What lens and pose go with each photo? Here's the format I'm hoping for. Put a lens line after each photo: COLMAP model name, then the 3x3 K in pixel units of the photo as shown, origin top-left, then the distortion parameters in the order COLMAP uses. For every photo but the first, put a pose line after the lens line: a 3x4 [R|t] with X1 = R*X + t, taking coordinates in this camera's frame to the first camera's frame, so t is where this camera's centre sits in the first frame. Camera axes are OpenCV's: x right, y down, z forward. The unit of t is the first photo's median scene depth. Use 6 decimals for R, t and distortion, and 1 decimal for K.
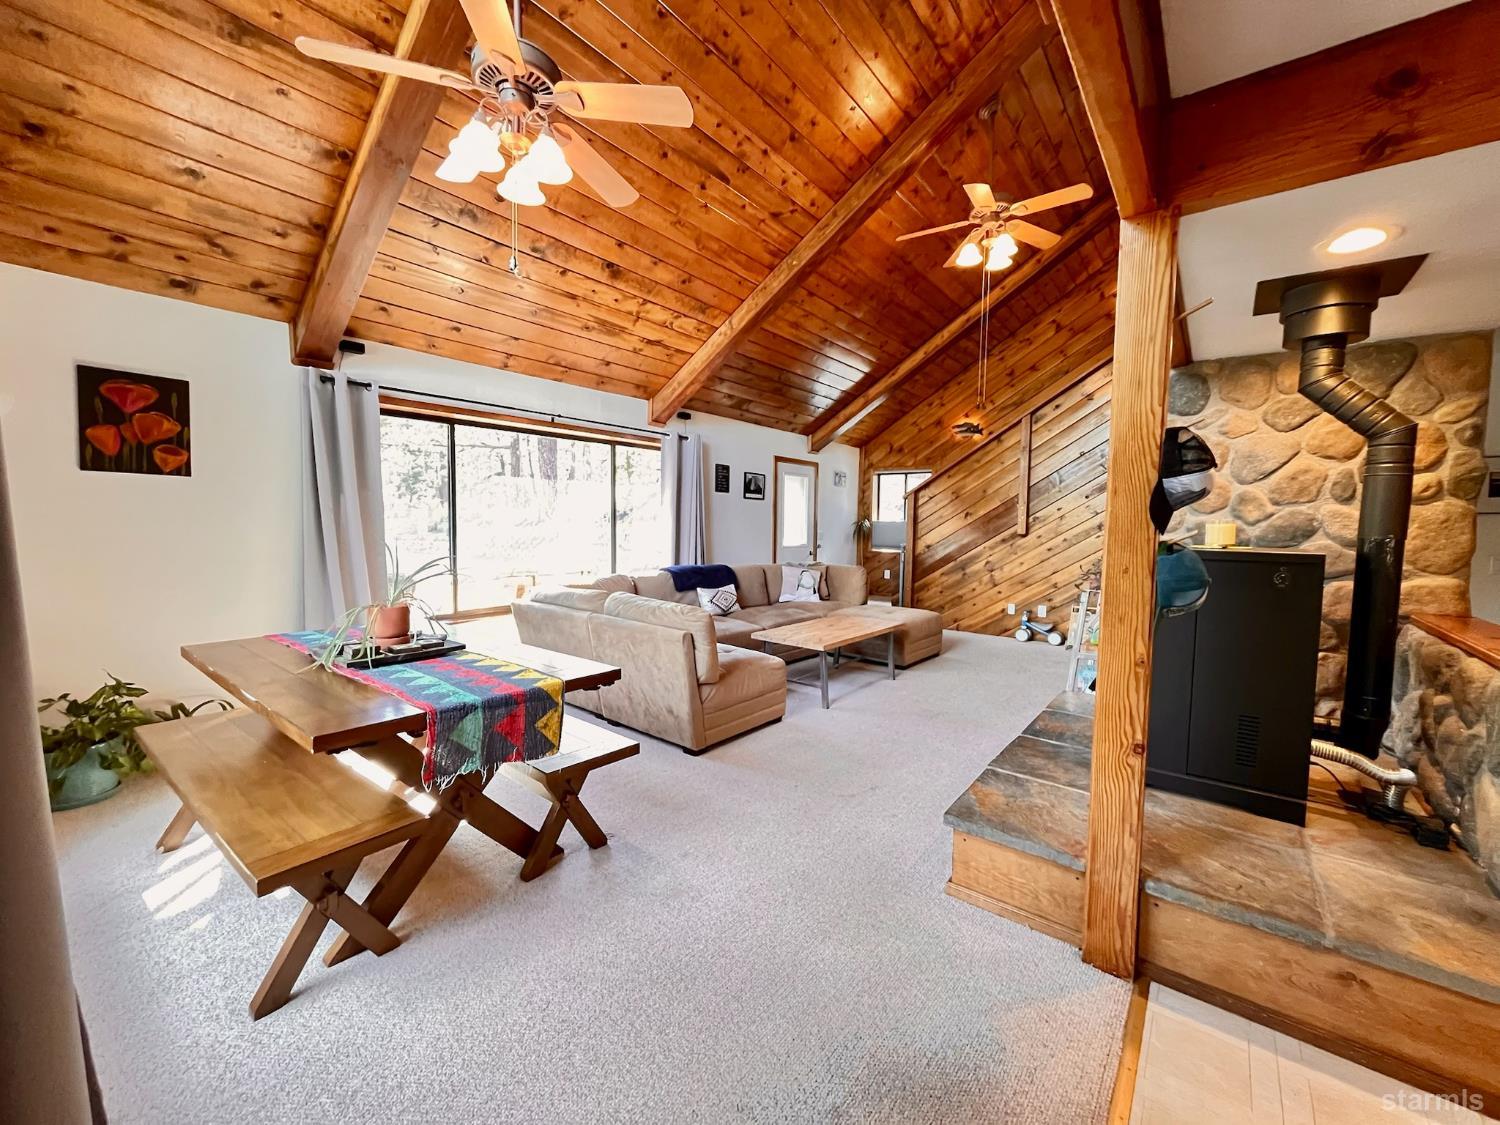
lens RADIAL K [[605.0, 0, 748.6], [0, 605.0, 559.6], [0, 0, 1]] dist [-0.001811, -0.000752]
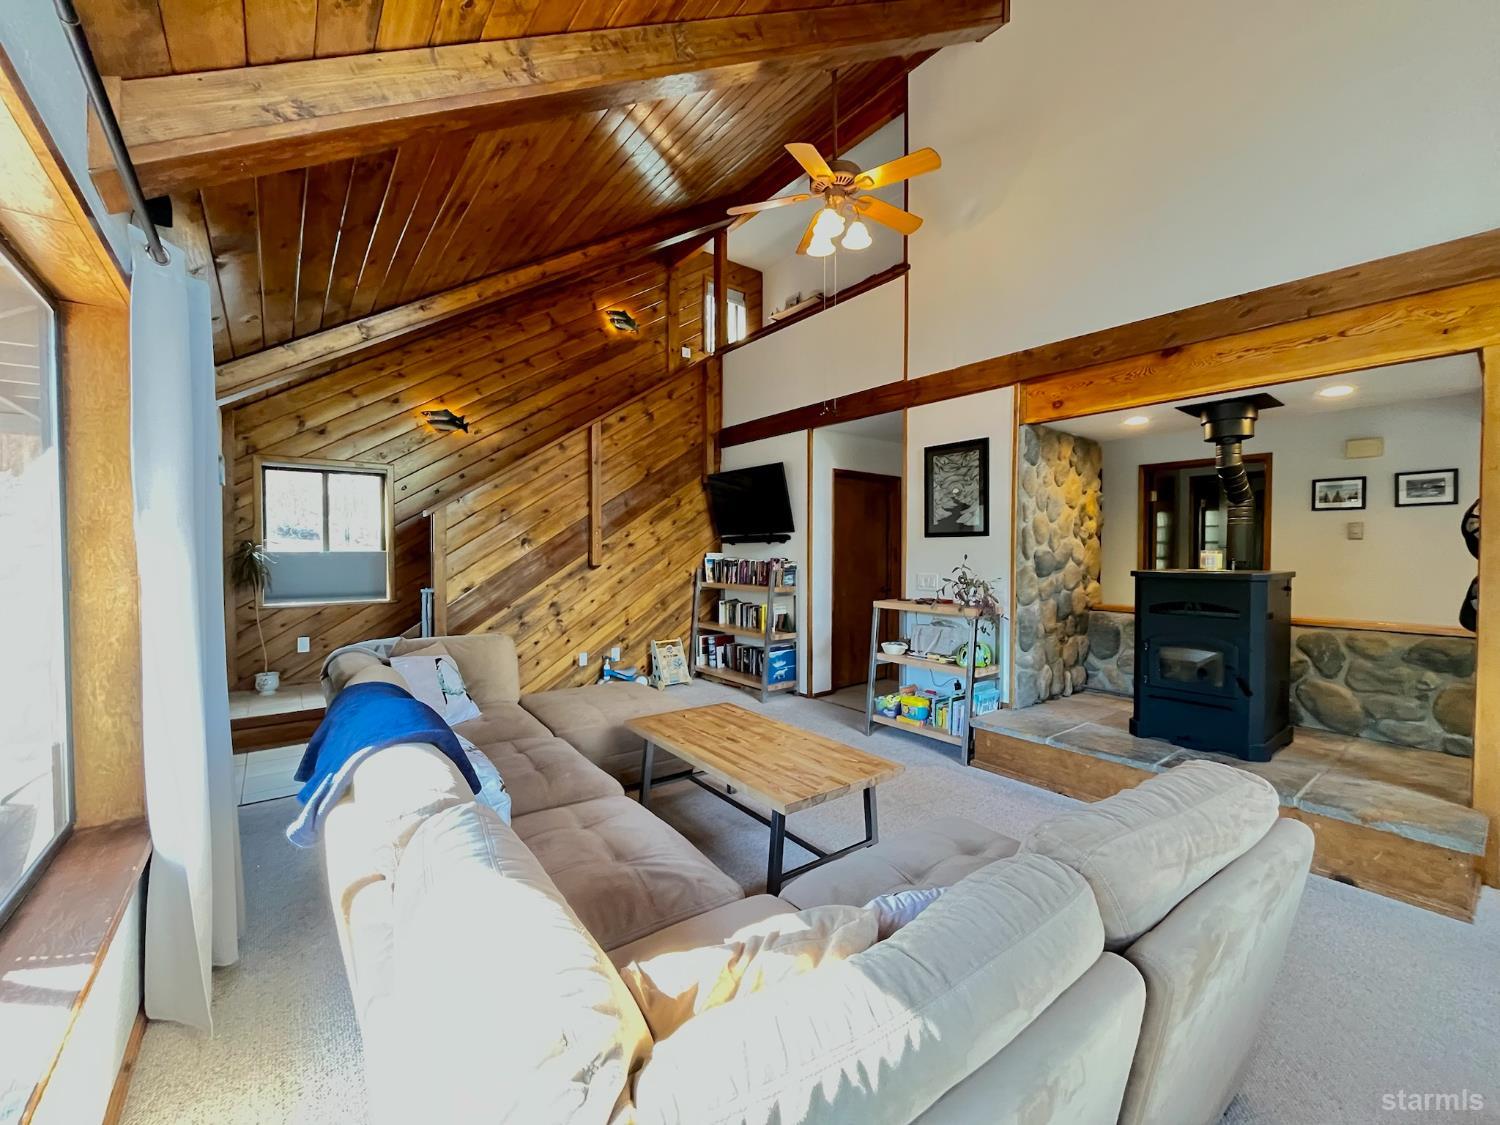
lens RADIAL K [[605.0, 0, 748.6], [0, 605.0, 559.6], [0, 0, 1]] dist [-0.001811, -0.000752]
pose [[0.240161, -0.030508, 0.970253, -0.420487], [0.066344, 0.997685, 0.014949, -0.069547], [-0.968463, 0.060780, 0.241629, 0.861991]]
